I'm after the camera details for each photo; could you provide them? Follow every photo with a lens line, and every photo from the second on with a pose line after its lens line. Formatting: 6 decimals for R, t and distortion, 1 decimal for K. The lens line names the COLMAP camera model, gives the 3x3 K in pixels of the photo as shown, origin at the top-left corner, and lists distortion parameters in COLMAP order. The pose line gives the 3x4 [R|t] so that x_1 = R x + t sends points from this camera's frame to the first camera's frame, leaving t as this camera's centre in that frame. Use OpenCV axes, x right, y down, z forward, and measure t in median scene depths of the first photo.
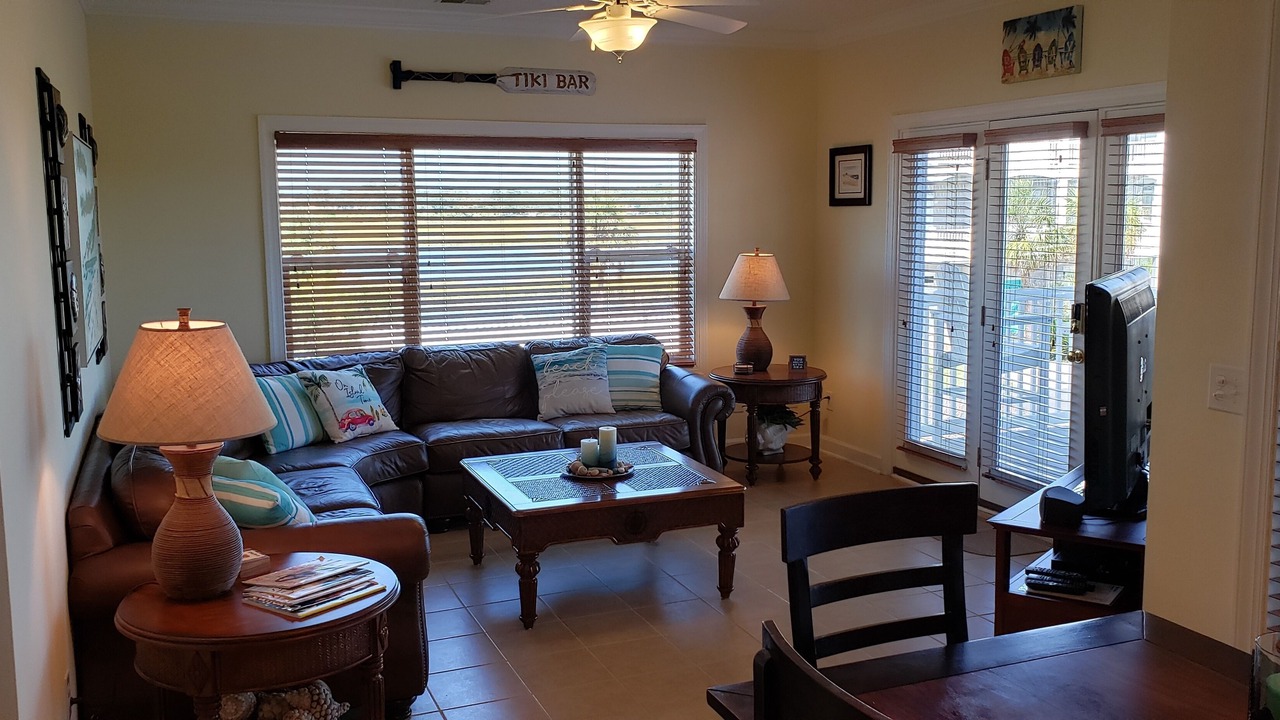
lens RADIAL K [[1129.8, 0, 640.0], [0, 1129.8, 360.0], [0, 0, 1]] dist [0.086823, -0.266239]
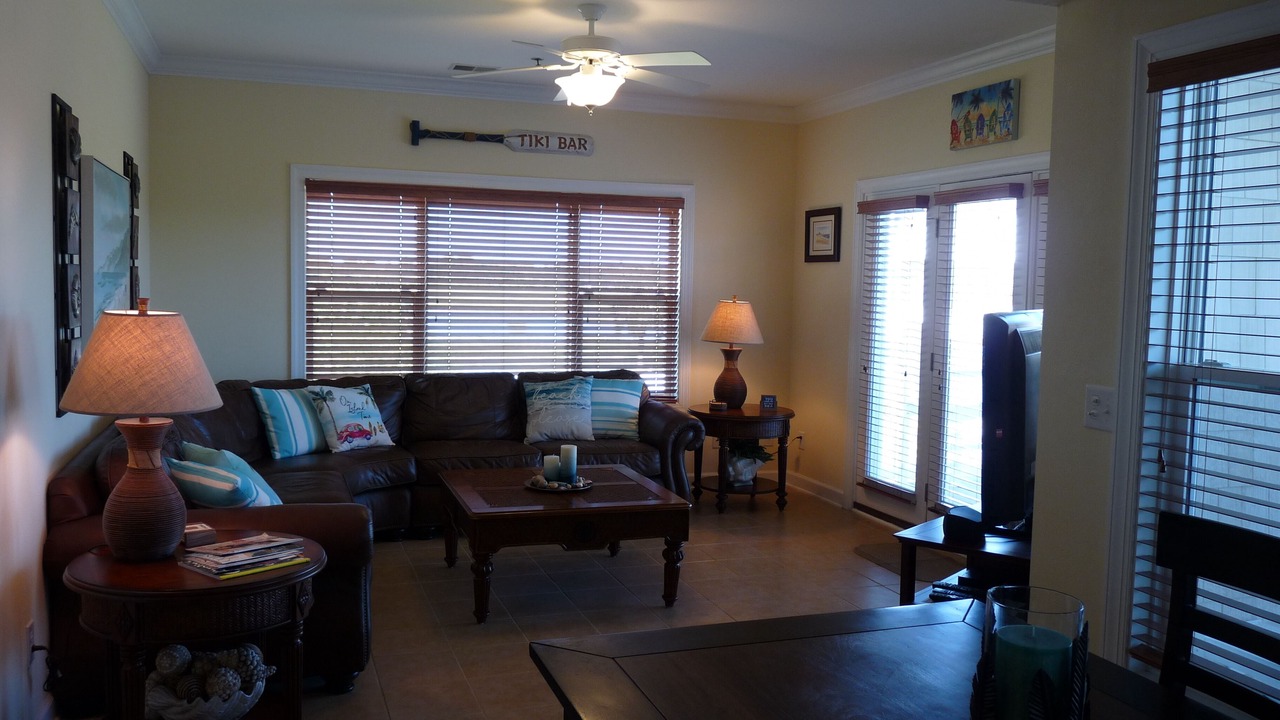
lens RADIAL K [[1014.0, 0, 624.4], [0, 1014.0, 359.2], [0, 0, 1]] dist [-0.031710, -0.006489]
pose [[0.997619, 0.035337, -0.059230, 0.064678], [-0.038807, 0.997533, -0.058496, 0.026427], [0.057016, 0.060656, 0.996529, 0.019947]]
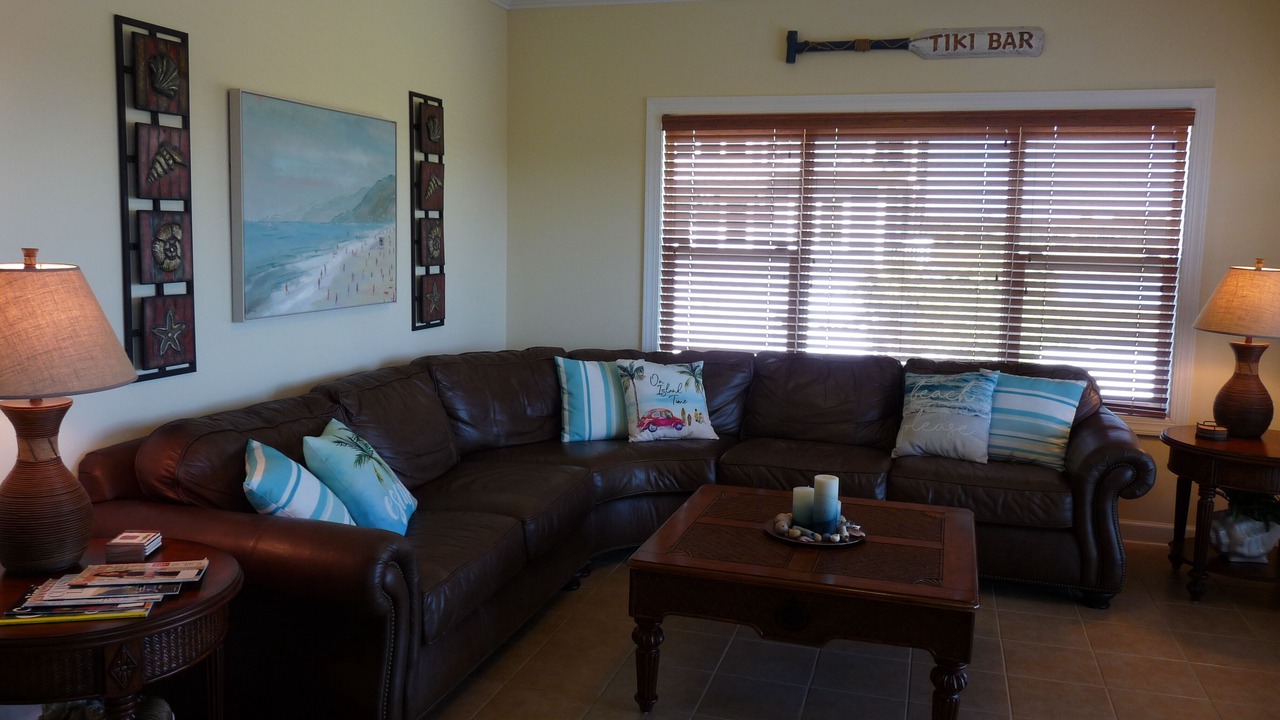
lens RADIAL K [[999.1, 0, 640.0], [0, 999.1, 360.0], [0, 0, 1]] dist [-0.038194, 0.001565]
pose [[0.765314, 0.104716, -0.635082, 0.226882], [-0.111177, 0.993353, 0.029813, -0.016659], [0.633983, 0.047790, 0.771869, 0.343879]]
